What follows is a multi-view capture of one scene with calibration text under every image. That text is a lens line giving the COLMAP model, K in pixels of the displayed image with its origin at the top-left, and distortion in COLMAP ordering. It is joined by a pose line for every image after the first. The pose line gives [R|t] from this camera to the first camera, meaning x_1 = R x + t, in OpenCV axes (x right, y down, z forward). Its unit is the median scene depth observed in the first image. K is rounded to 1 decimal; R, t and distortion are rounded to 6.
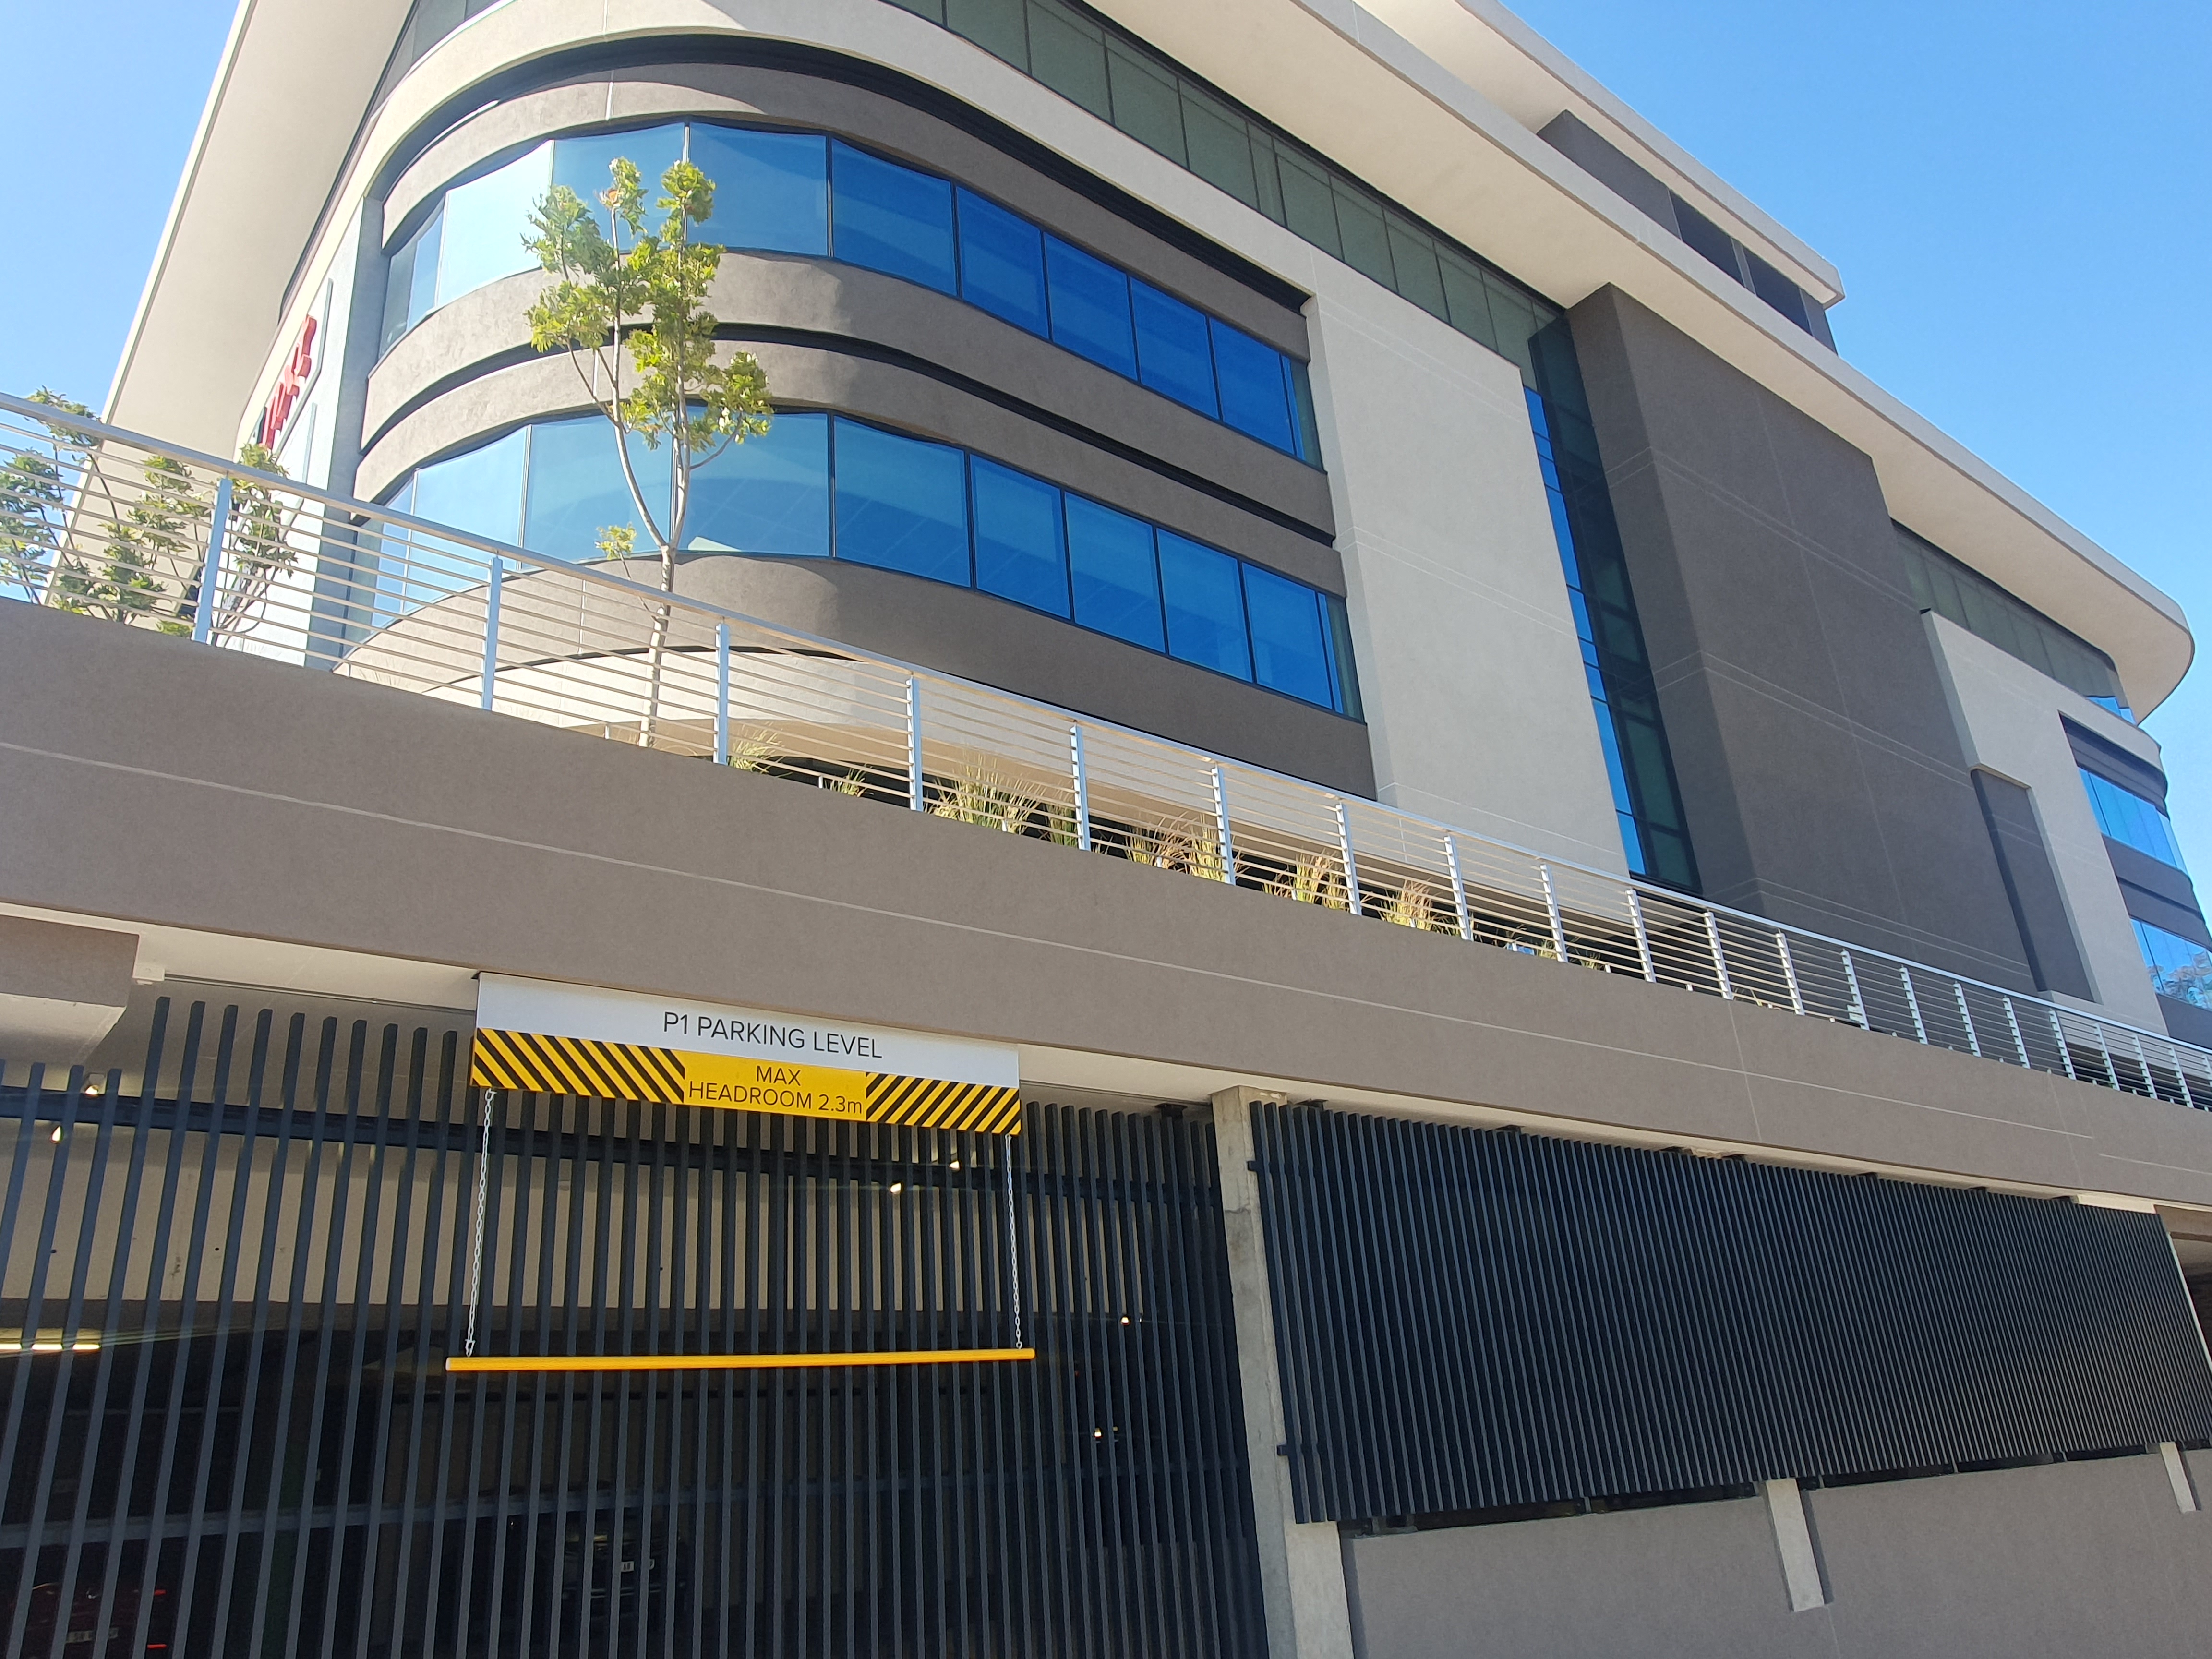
lens RADIAL K [[1616.9, 0, 1106.0], [0, 1616.9, 829.5], [0, 0, 1]] dist [-0.020956, 0.043339]
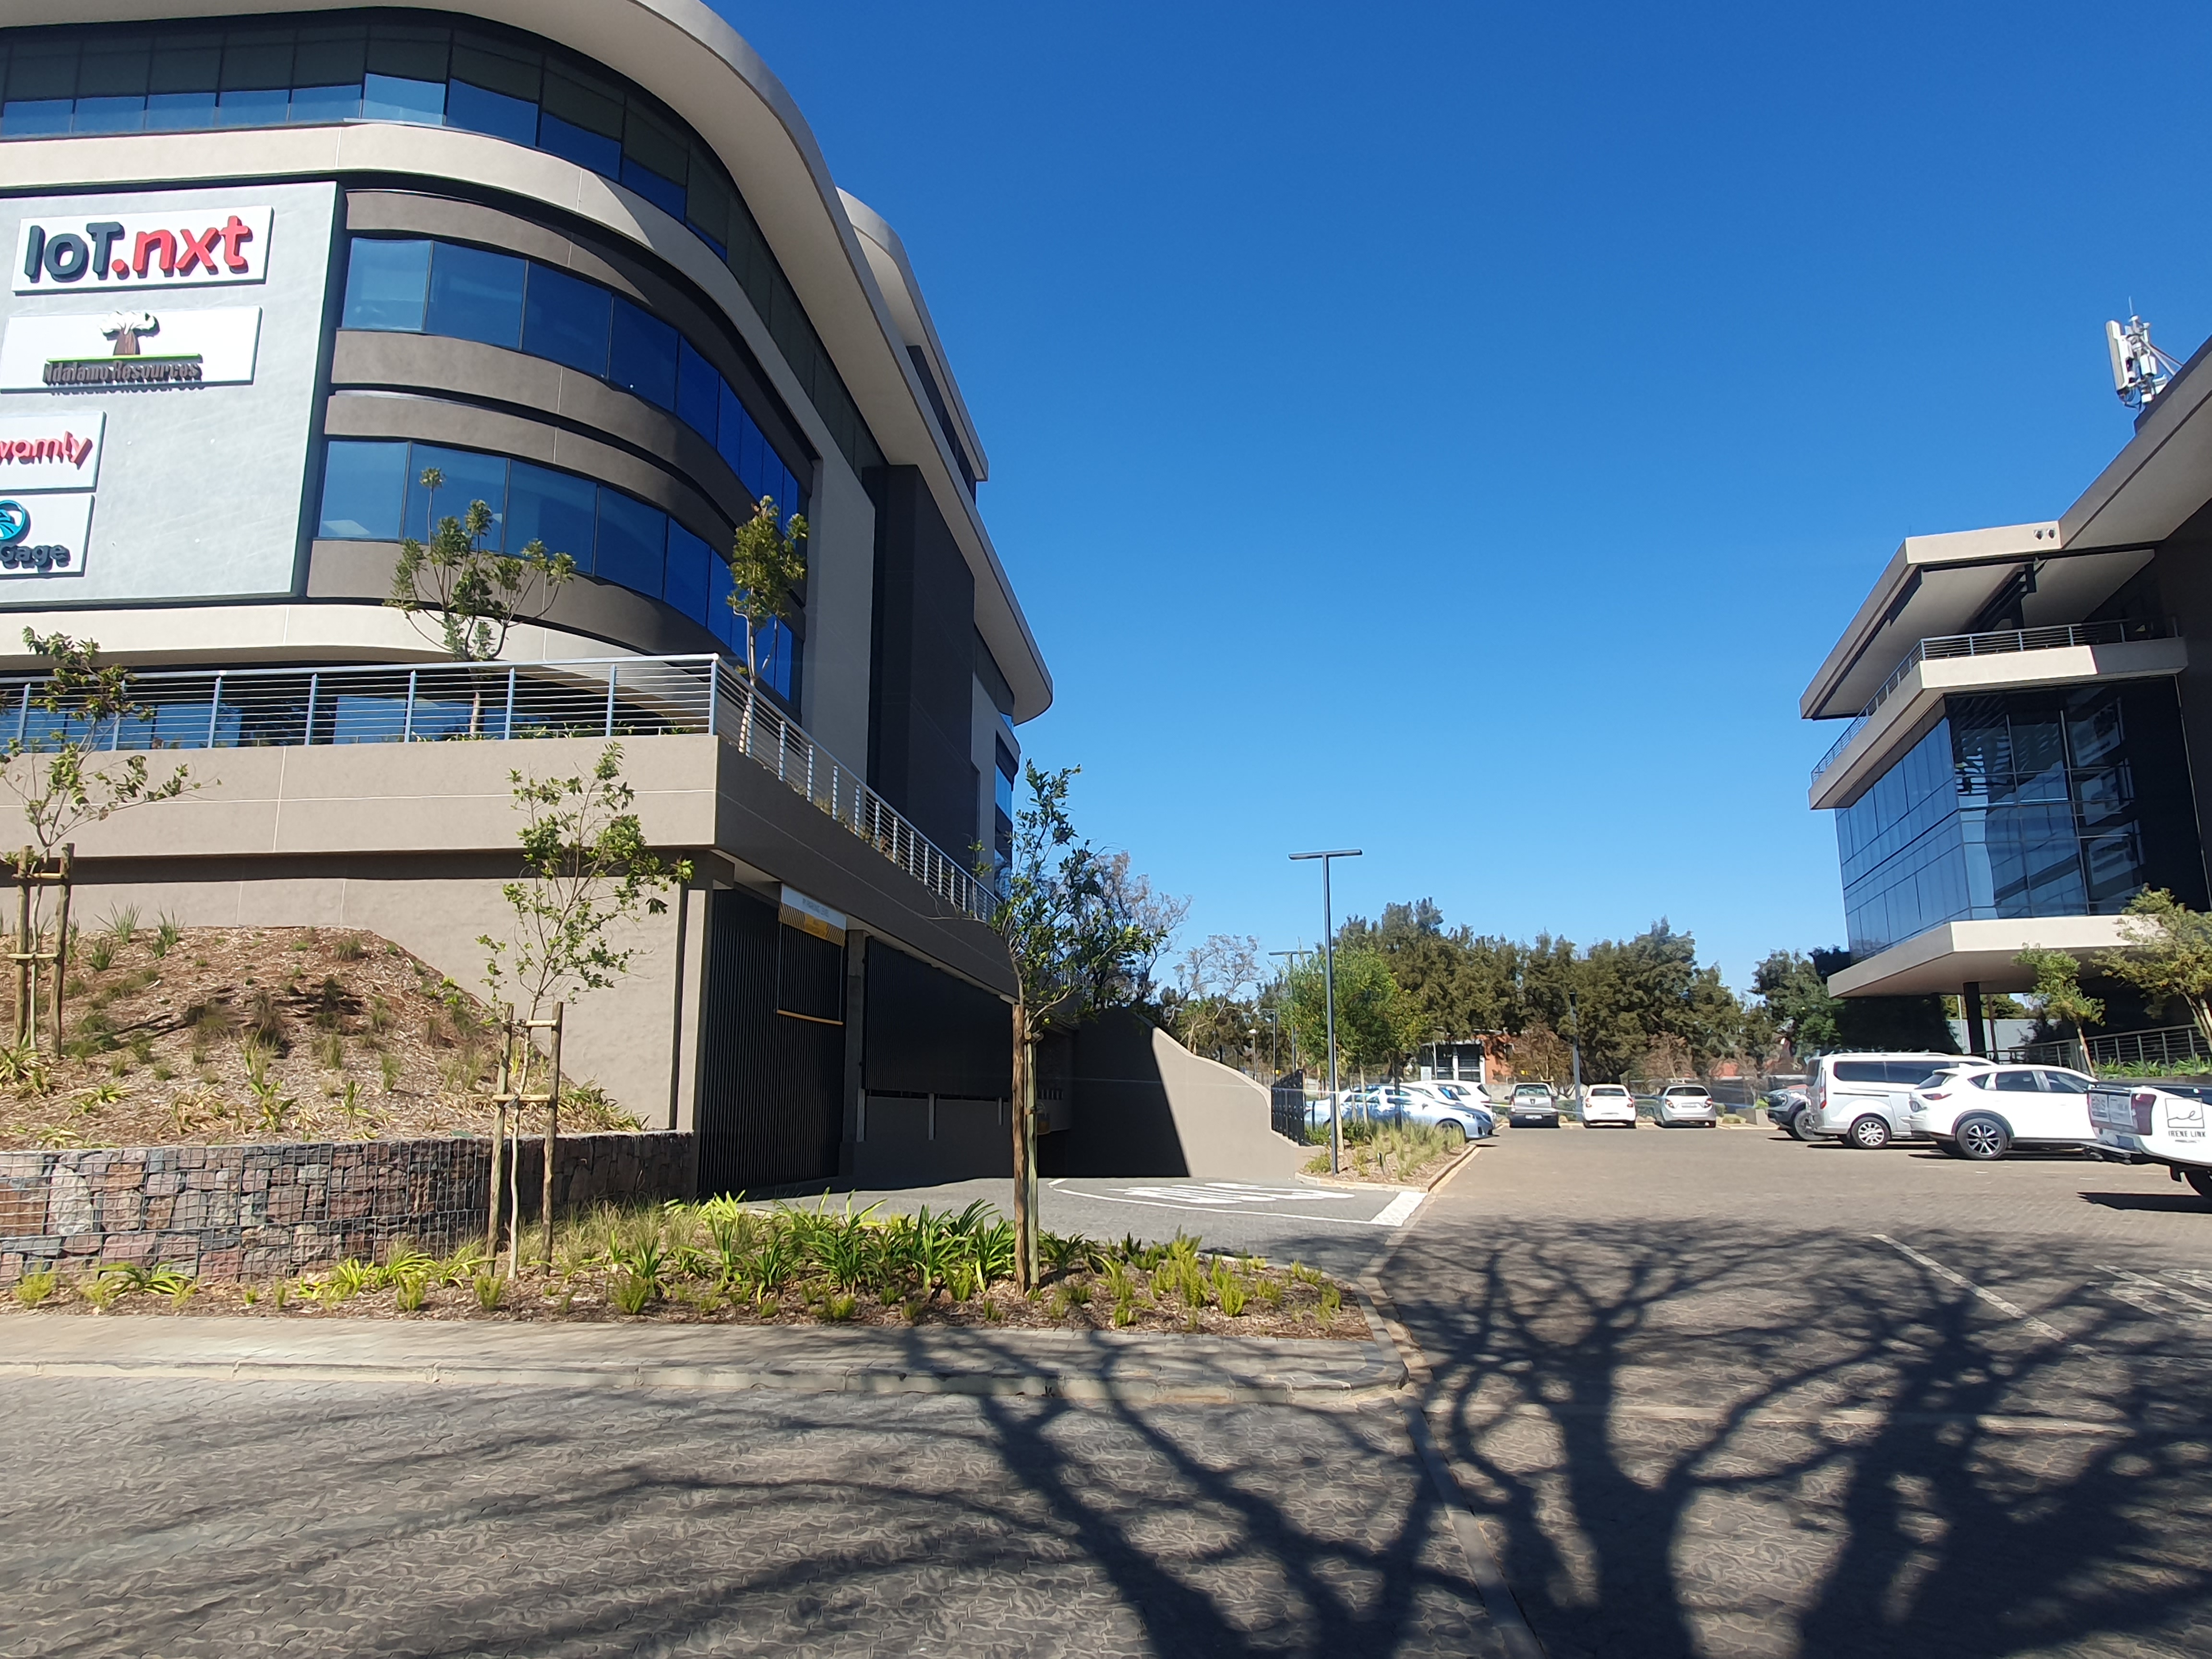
lens RADIAL K [[1359.2, 0, 1097.0], [0, 1359.2, 847.7], [0, 0, 1]] dist [0.003251, 0.004704]
pose [[0.704428, 0.209253, 0.678229, -0.747797], [-0.324238, 0.944893, 0.045236, -0.118473], [-0.631388, -0.251773, 0.733457, -0.510366]]
